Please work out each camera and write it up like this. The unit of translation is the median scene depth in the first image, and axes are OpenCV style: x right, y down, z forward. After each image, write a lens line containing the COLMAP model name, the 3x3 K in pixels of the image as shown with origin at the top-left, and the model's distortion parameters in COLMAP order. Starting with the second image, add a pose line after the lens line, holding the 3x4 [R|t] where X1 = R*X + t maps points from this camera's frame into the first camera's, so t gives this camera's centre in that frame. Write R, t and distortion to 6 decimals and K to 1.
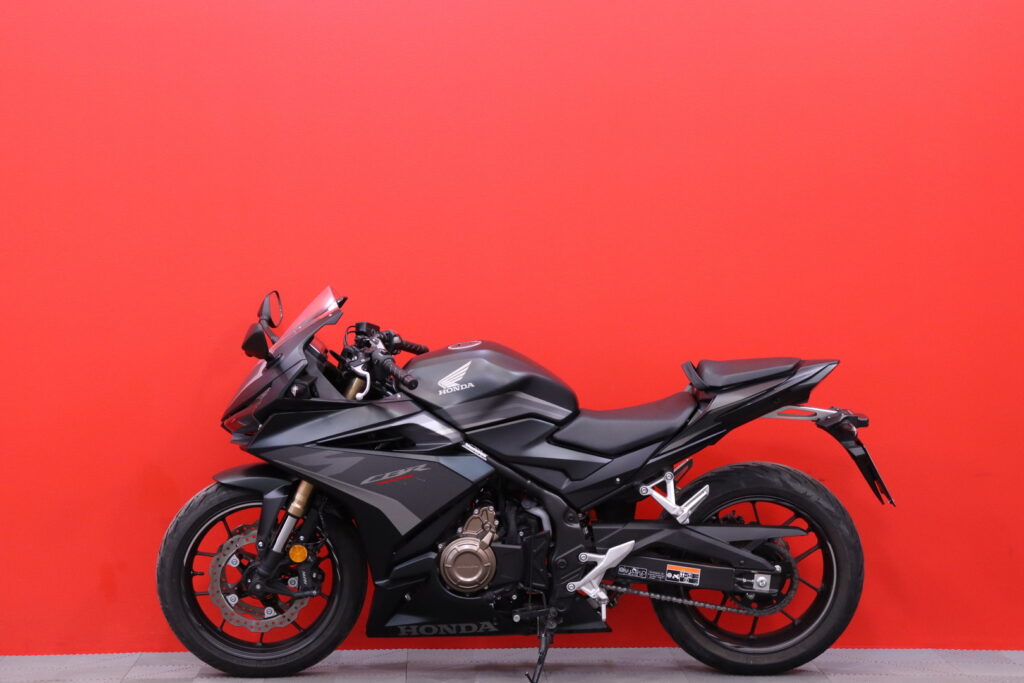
lens RADIAL K [[2223.6, 0, 512.1], [0, 2223.6, 341.6], [0, 0, 1]] dist [0.323446, 0.000000]
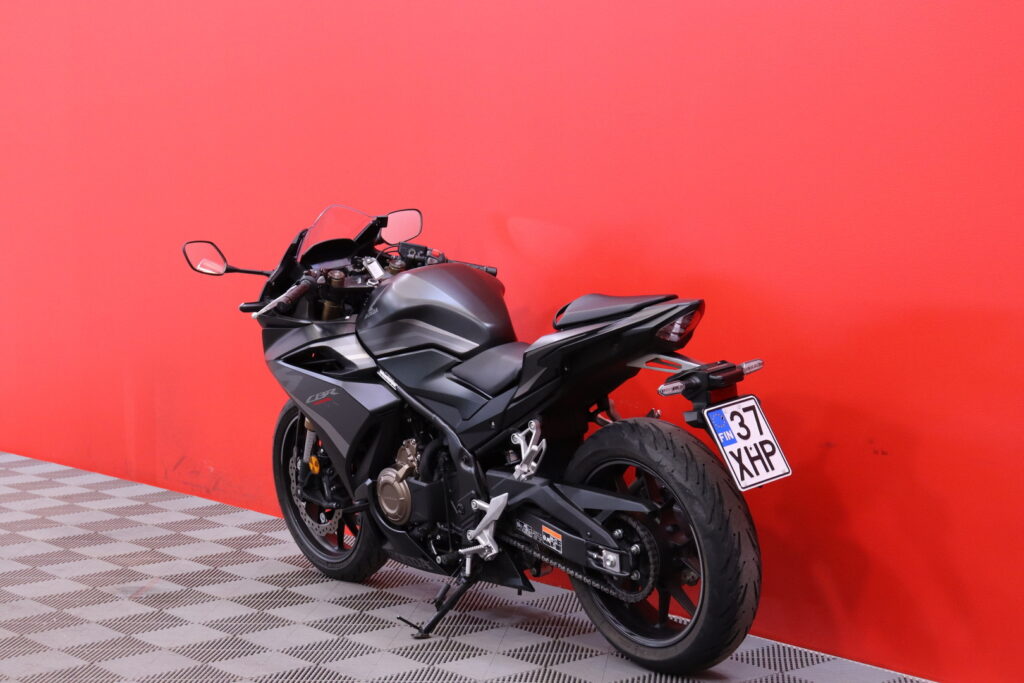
lens RADIAL K [[1788.5, 0, 511.6], [0, 1788.5, 343.3], [0, 0, 1]] dist [0.041059, 0.000000]
pose [[0.591437, 0.056876, -0.804343, 0.626634], [-0.023420, 0.998300, 0.053370, -0.008717], [0.806011, -0.012728, 0.591764, 0.579577]]
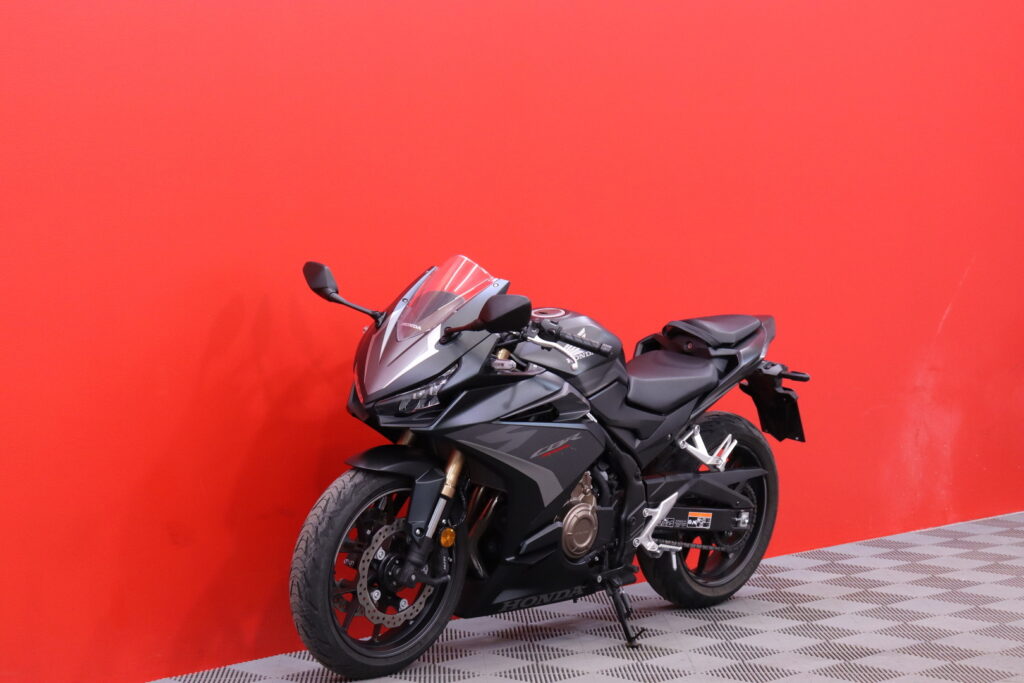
lens RADIAL K [[2223.6, 0, 512.5], [0, 2223.6, 339.1], [0, 0, 1]] dist [0.323446, 0.000000]
pose [[0.709174, -0.044015, 0.703658, -0.741651], [0.036432, 0.999004, 0.025771, -0.013413], [-0.704091, 0.007359, 0.710071, 0.303557]]
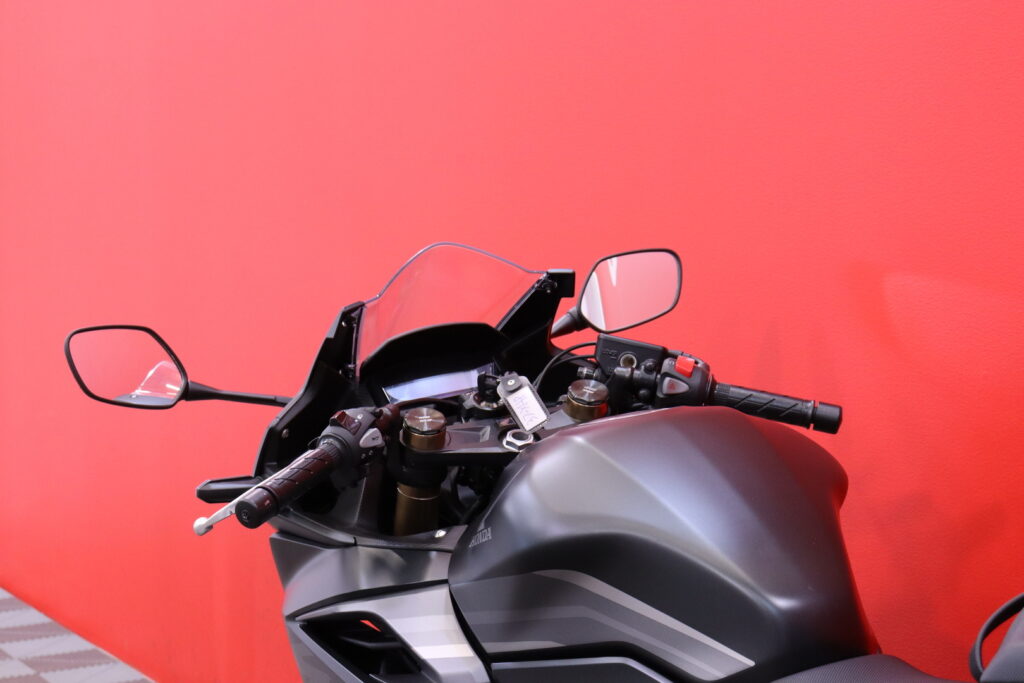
lens RADIAL K [[2158.7, 0, 510.7], [0, 2158.7, 340.5], [0, 0, 1]] dist [0.189190, 0.000000]
pose [[0.412954, 0.057527, -0.908933, 0.290410], [-0.037809, 0.998226, 0.046000, -0.027018], [0.909967, 0.015370, 0.414397, 0.844112]]
